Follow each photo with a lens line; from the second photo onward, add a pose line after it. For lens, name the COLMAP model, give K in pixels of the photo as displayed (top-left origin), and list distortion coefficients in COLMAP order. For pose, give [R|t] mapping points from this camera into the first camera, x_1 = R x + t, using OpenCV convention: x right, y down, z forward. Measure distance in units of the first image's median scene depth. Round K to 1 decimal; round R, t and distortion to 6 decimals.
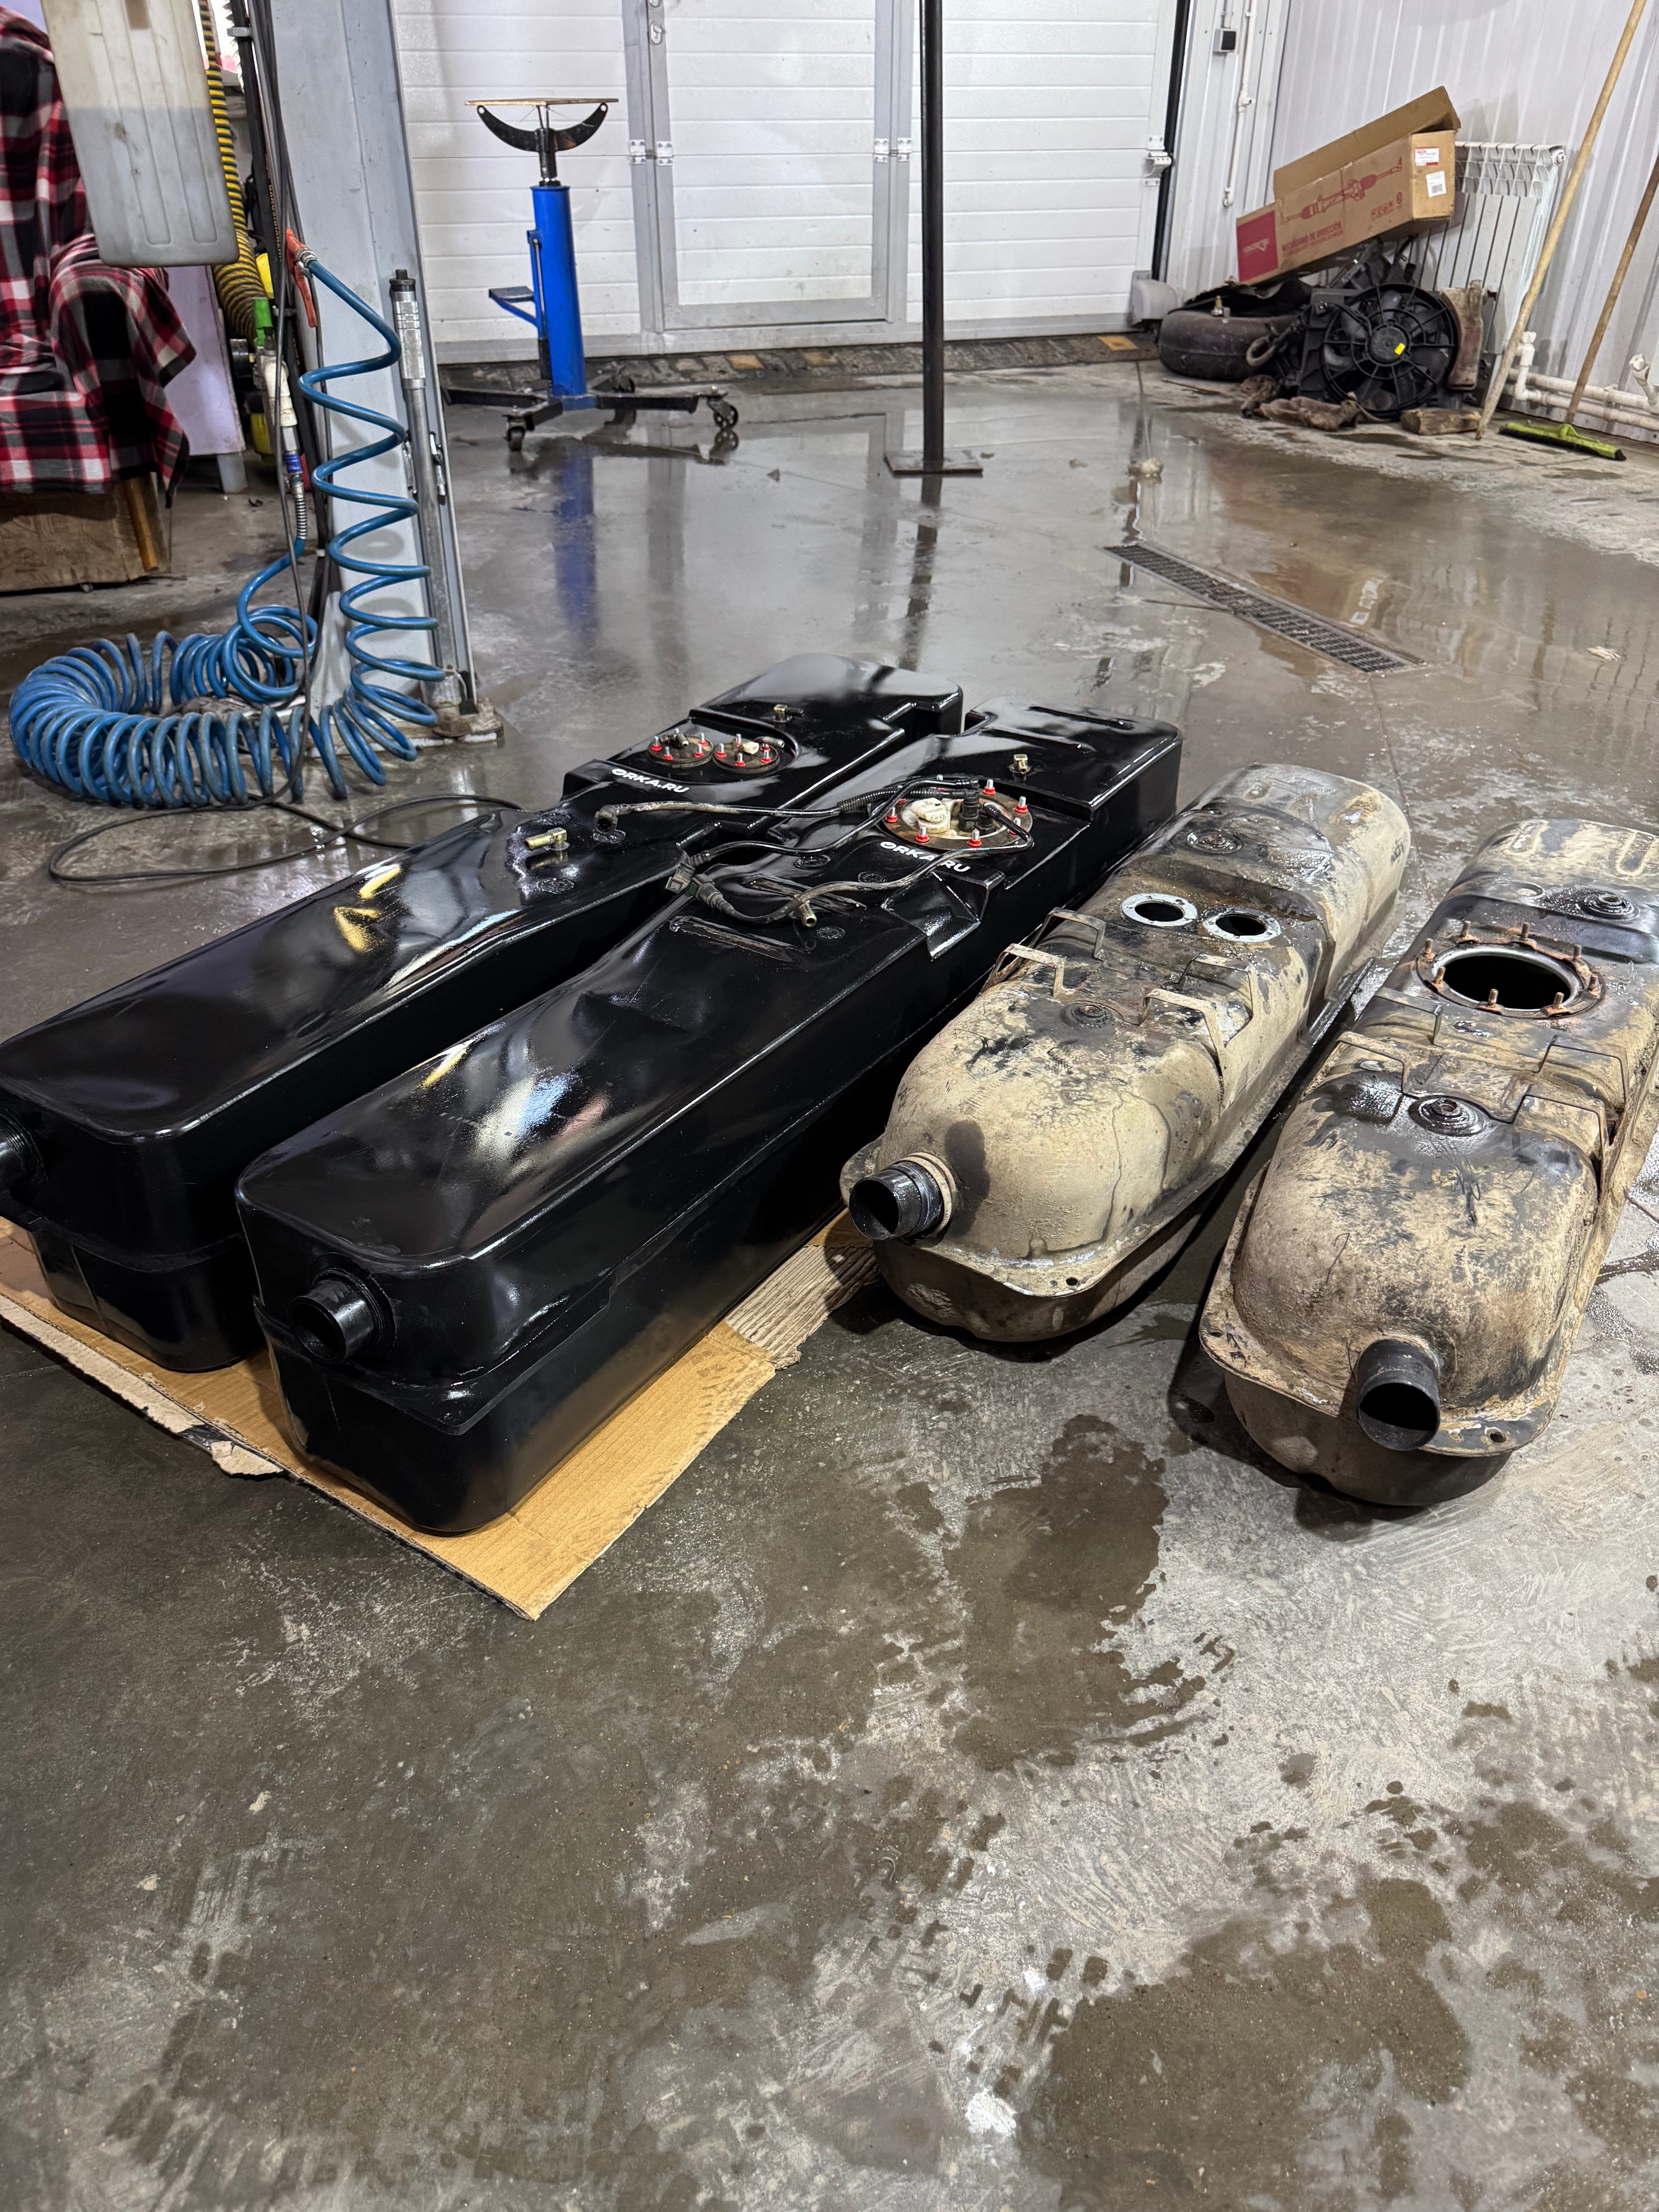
lens RADIAL K [[1590.0, 0, 820.9], [0, 1590.0, 1112.5], [0, 0, 1]] dist [-0.001890, -0.004808]
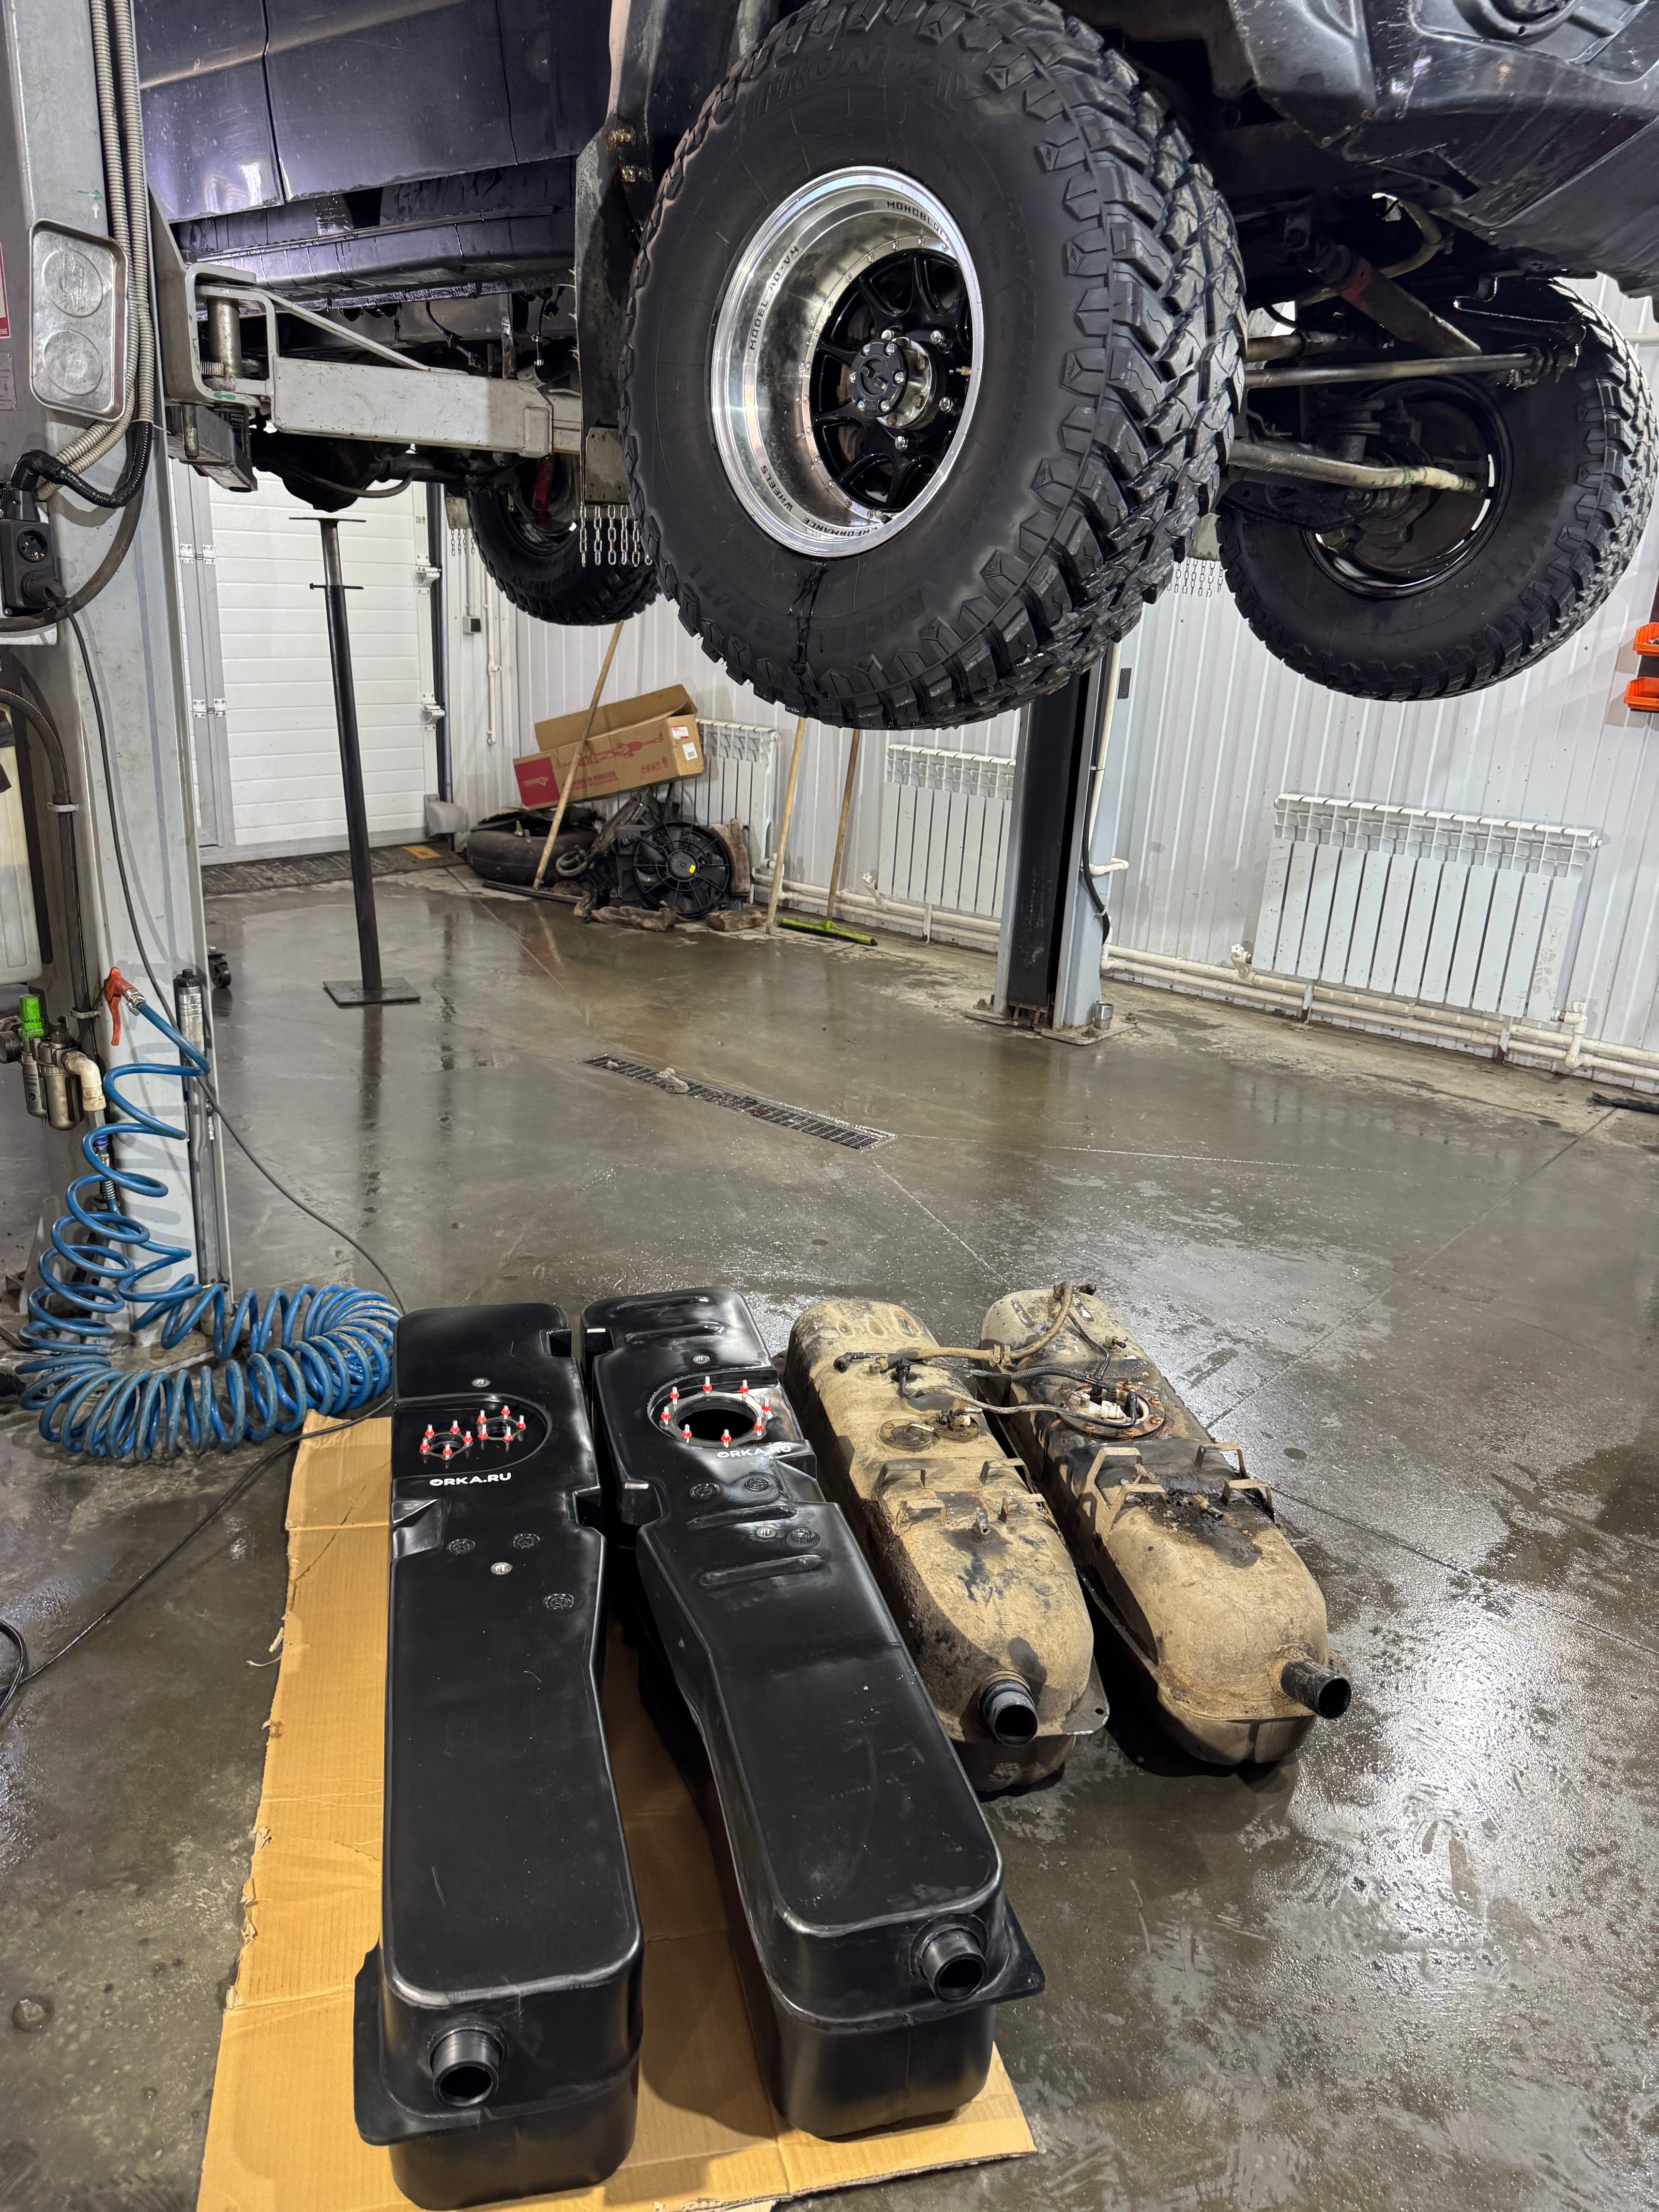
lens RADIAL K [[1590.0, 0, 820.9], [0, 1590.0, 1112.5], [0, 0, 1]] dist [-0.001890, -0.004808]
pose [[0.847250, -0.131001, 0.514787, -0.243255], [0.240298, 0.958805, -0.151495, -0.069076], [-0.473735, 0.252056, 0.843827, -0.095668]]
